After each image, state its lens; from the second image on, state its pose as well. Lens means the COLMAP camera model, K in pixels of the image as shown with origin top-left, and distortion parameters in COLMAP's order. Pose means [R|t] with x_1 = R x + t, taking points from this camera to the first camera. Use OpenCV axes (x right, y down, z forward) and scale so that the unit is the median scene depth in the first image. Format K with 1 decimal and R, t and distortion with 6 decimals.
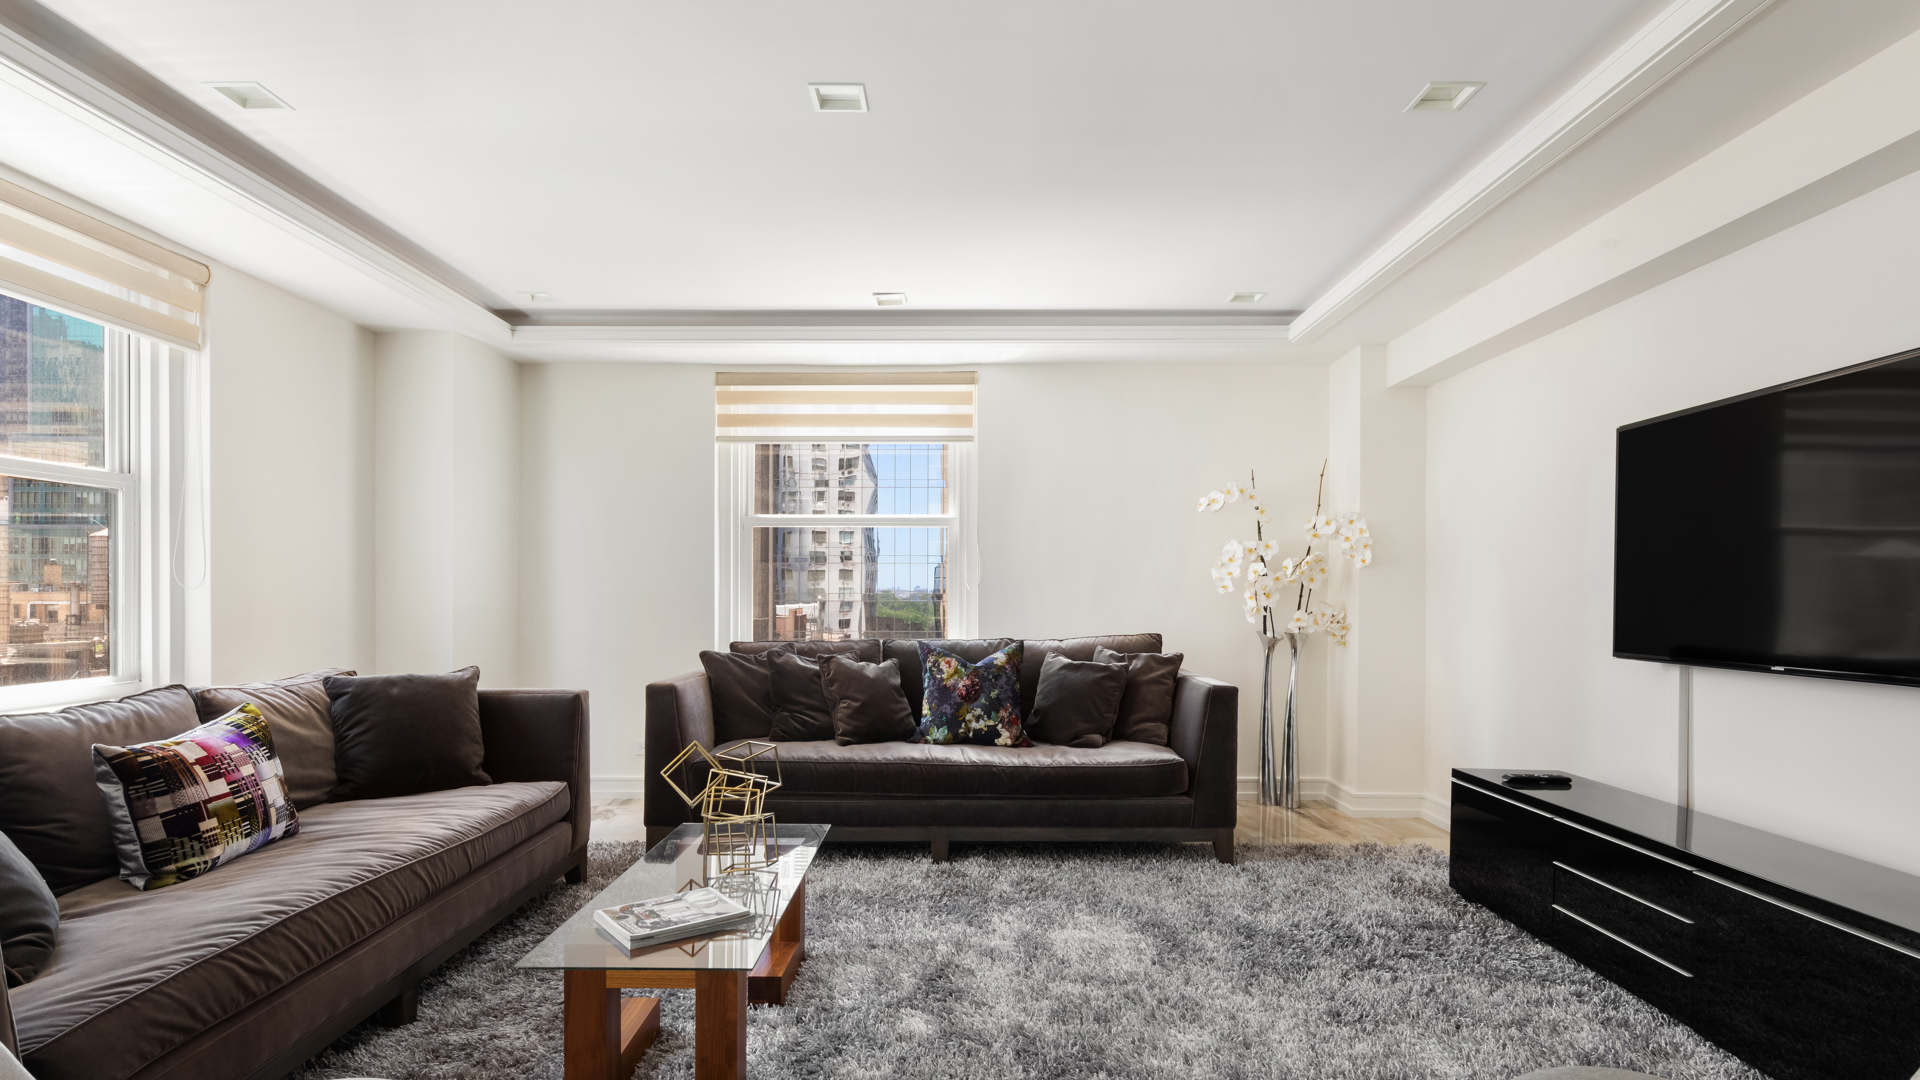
lens RADIAL K [[997.2, 0, 956.0], [0, 997.2, 595.8], [0, 0, 1]] dist [-0.000357, -0.000067]
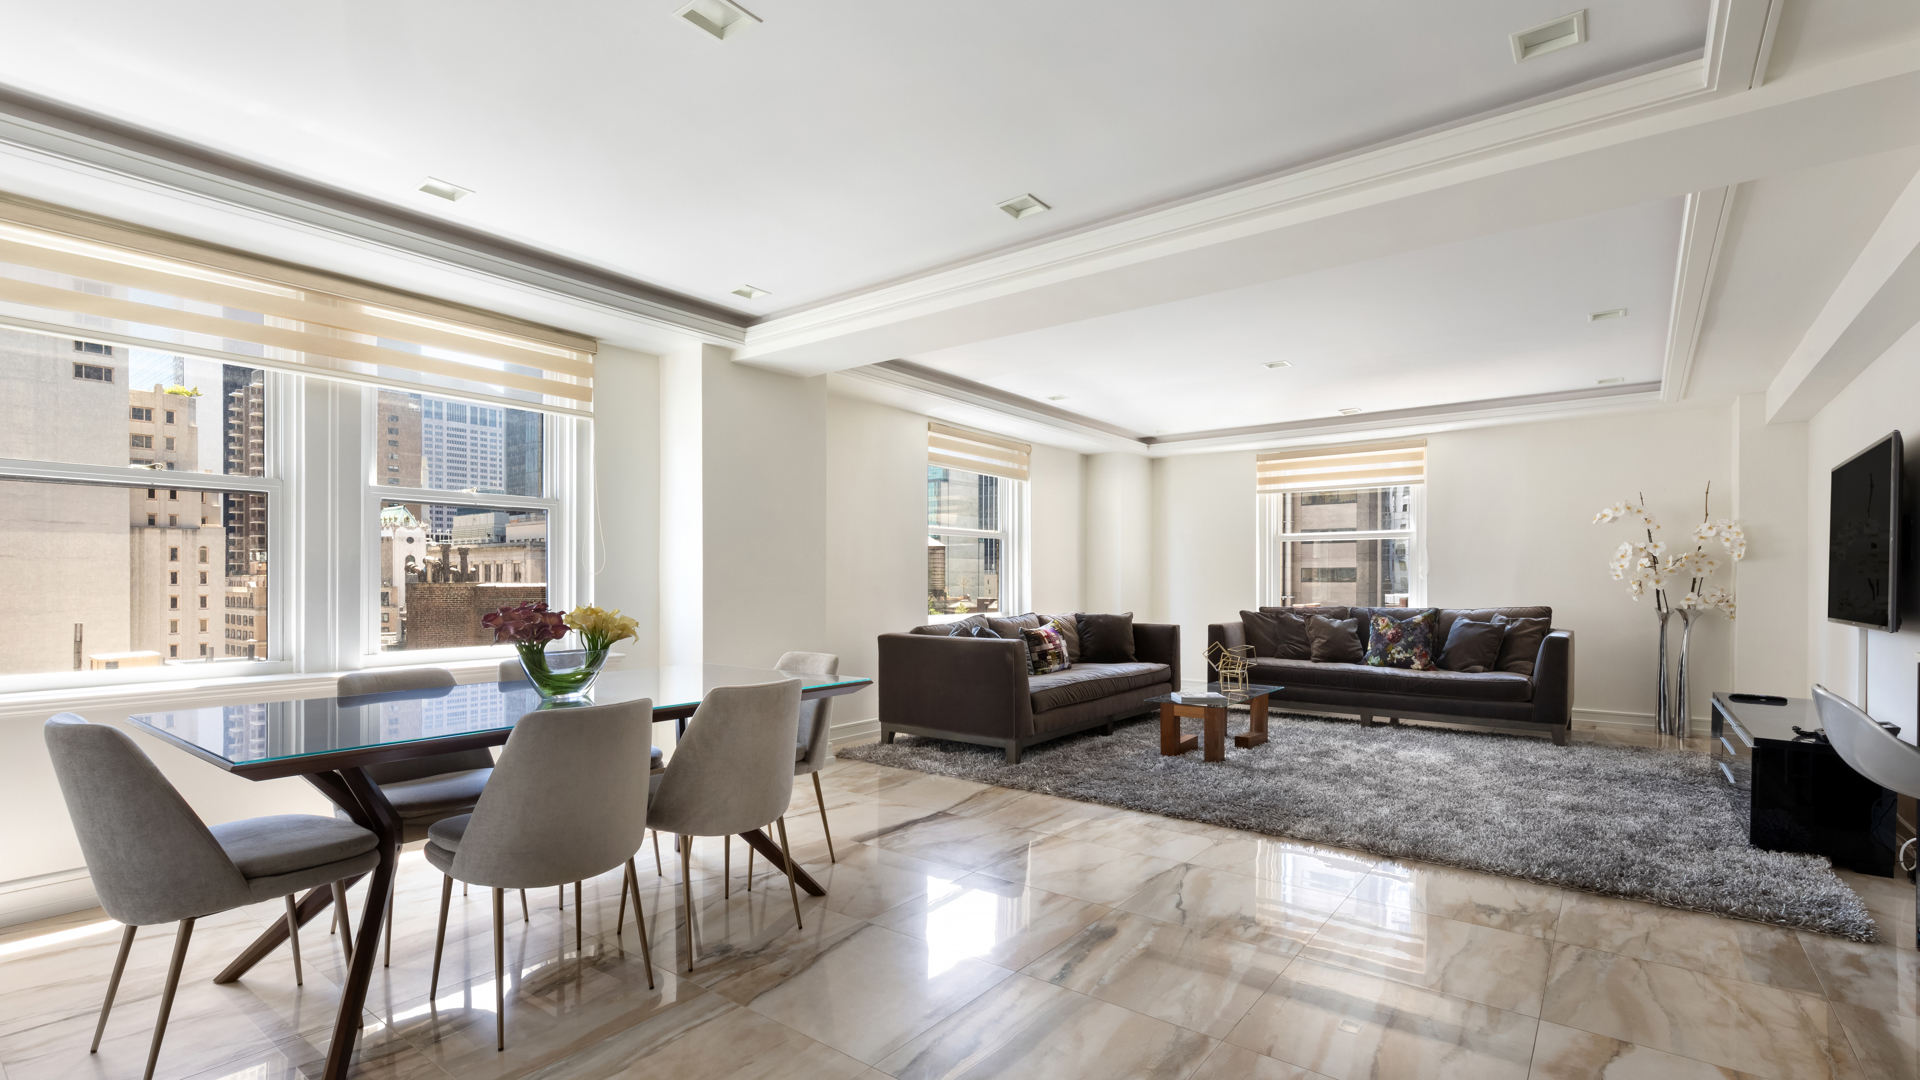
lens RADIAL K [[872.1, 0, 953.0], [0, 872.1, 578.1], [0, 0, 1]] dist [0.000783, 0.000147]
pose [[0.800376, -0.003670, -0.599487, 0.310066], [-0.002741, 0.999948, -0.009782, 0.011394], [0.599492, 0.009472, 0.800325, -0.673283]]
